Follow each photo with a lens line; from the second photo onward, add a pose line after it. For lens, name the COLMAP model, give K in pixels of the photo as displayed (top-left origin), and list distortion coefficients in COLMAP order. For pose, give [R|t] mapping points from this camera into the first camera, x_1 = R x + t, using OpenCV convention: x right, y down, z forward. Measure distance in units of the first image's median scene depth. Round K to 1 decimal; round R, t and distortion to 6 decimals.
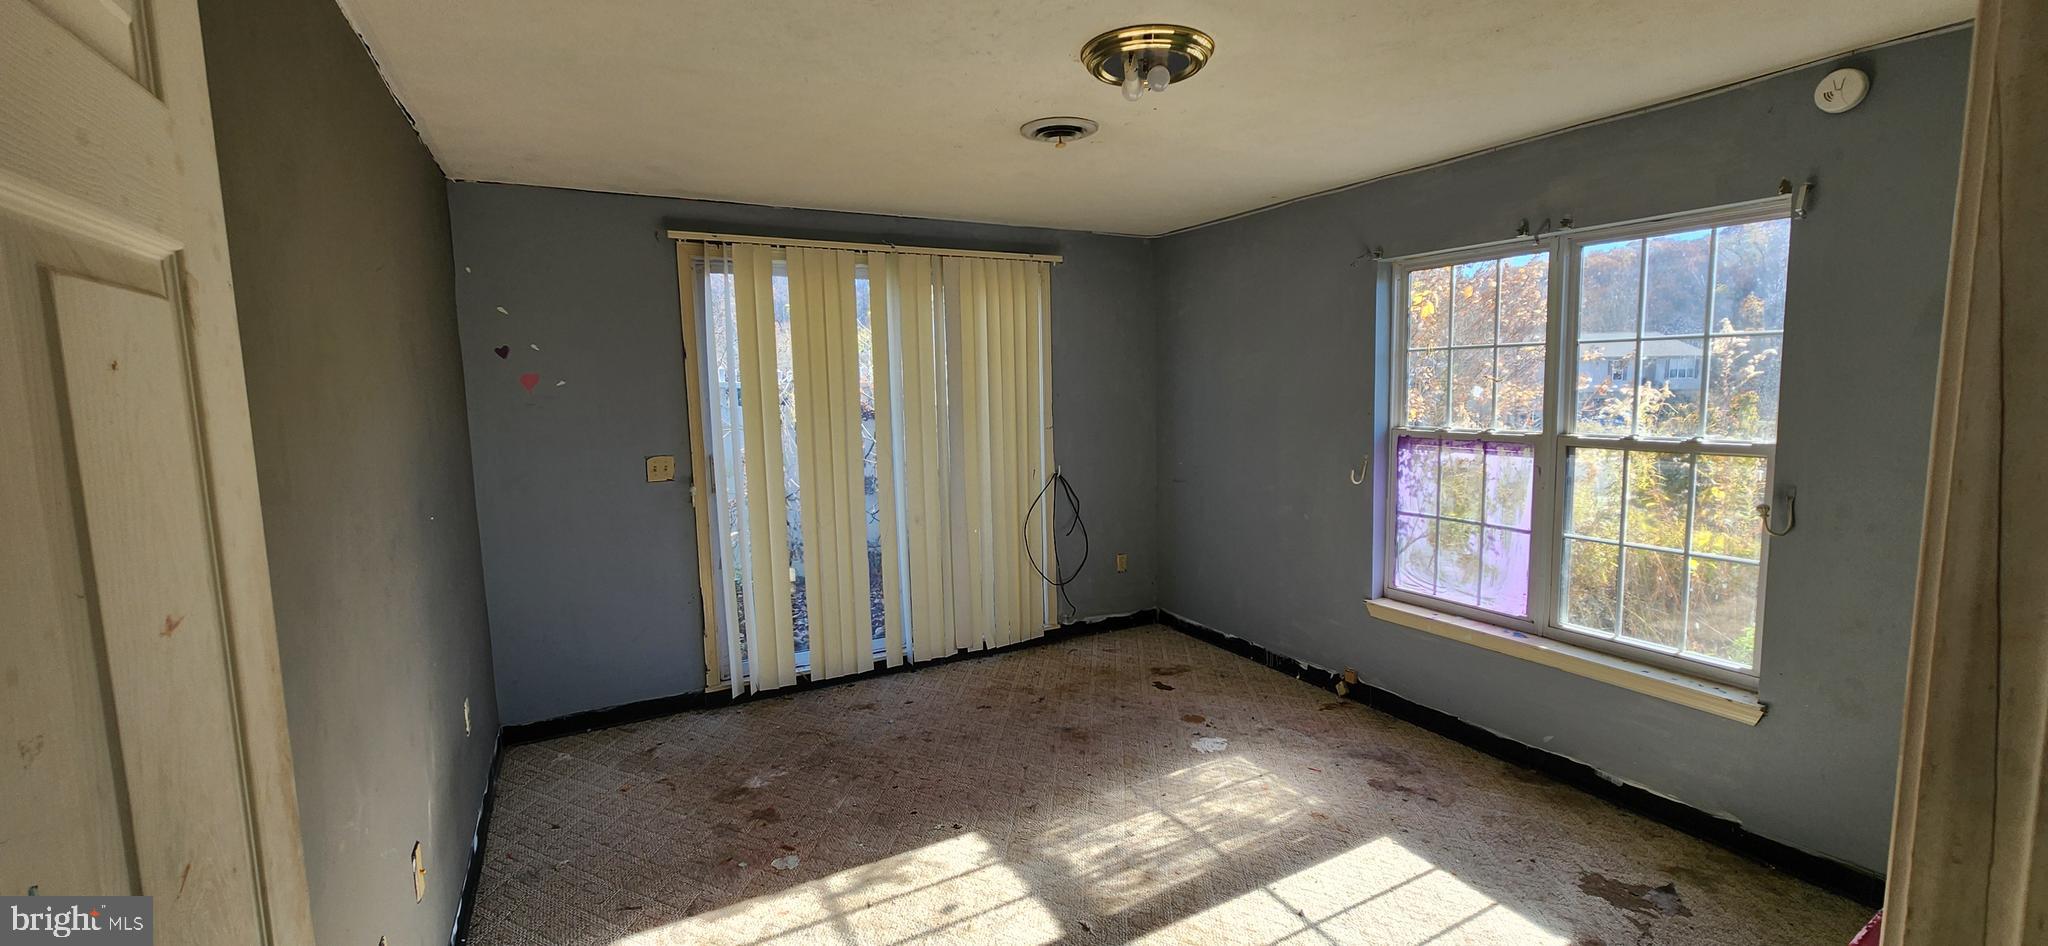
lens RADIAL K [[831.3, 0, 1033.3], [0, 831.3, 474.3], [0, 0, 1]] dist [0.000324, 0.000860]
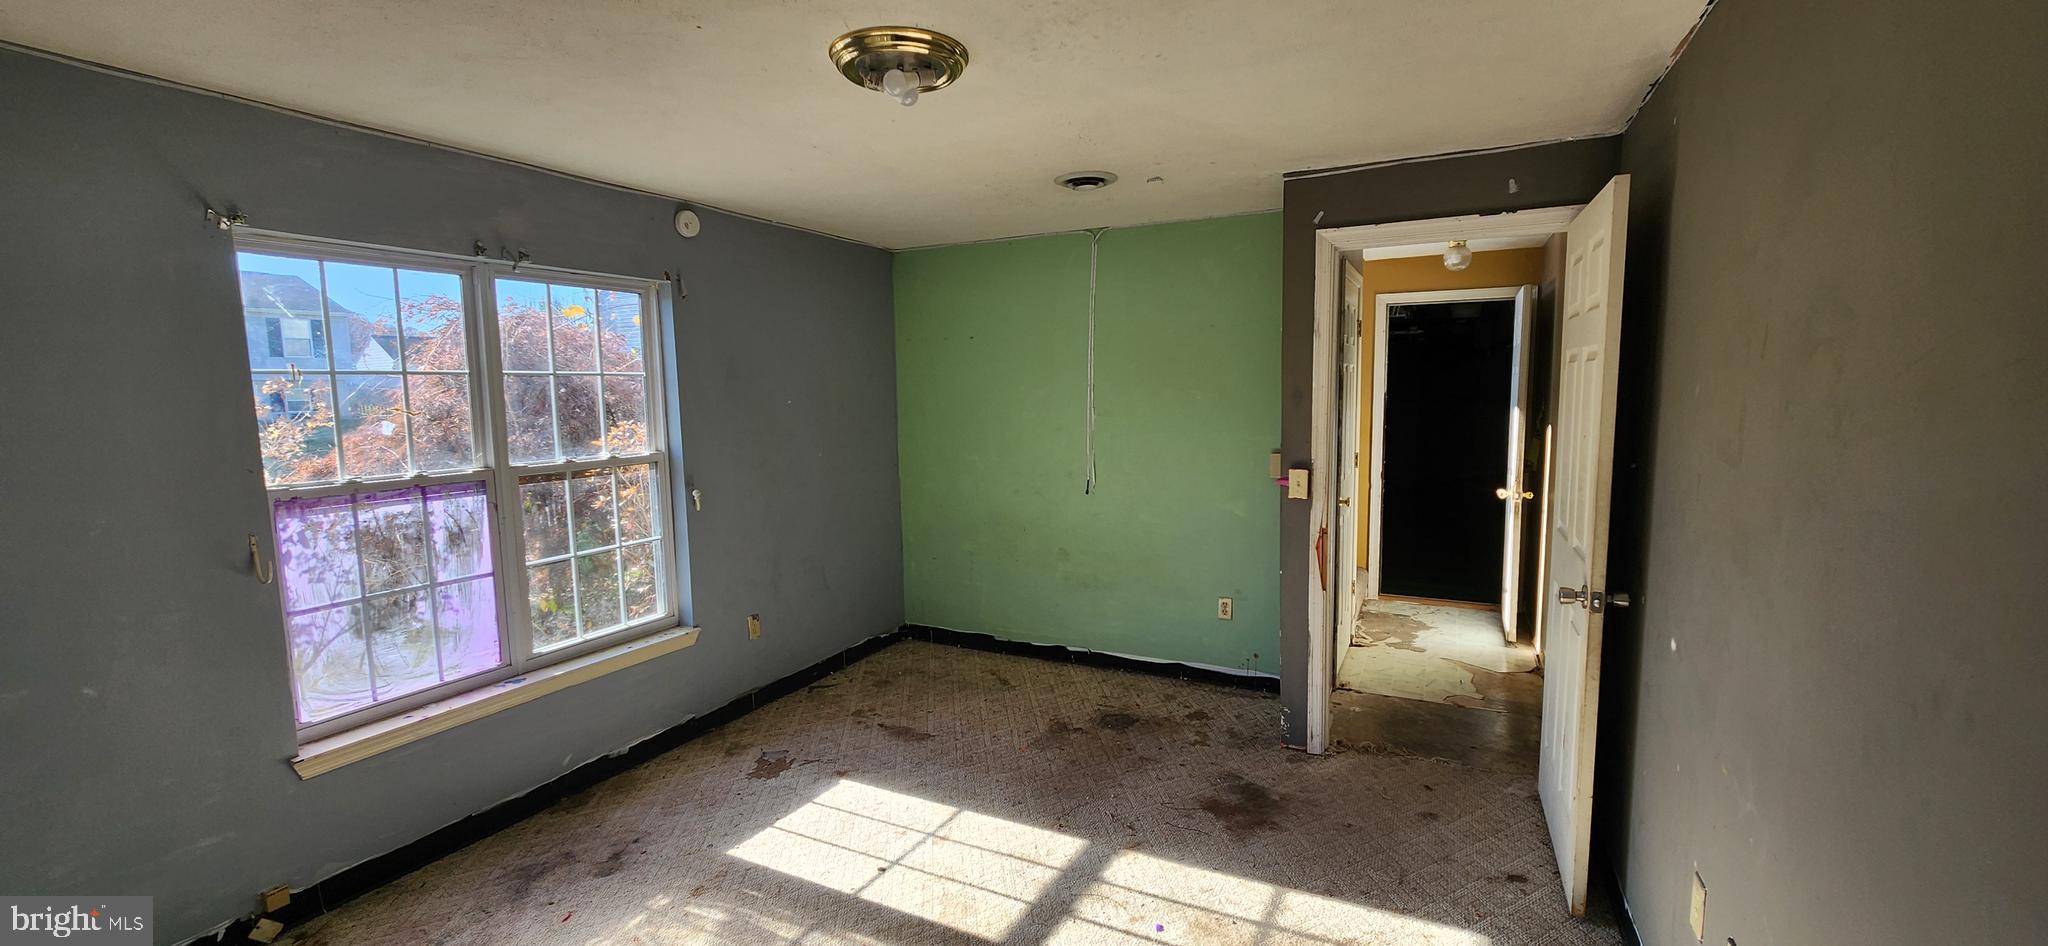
lens RADIAL K [[831.3, 0, 1037.9], [0, 831.3, 474.6], [0, 0, 1]] dist [0.000324, 0.000860]
pose [[-0.568925, -0.057523, 0.820375, -0.537189], [0.120241, 0.981012, 0.152173, -0.113550], [-0.813552, 0.185218, -0.551206, 1.042034]]
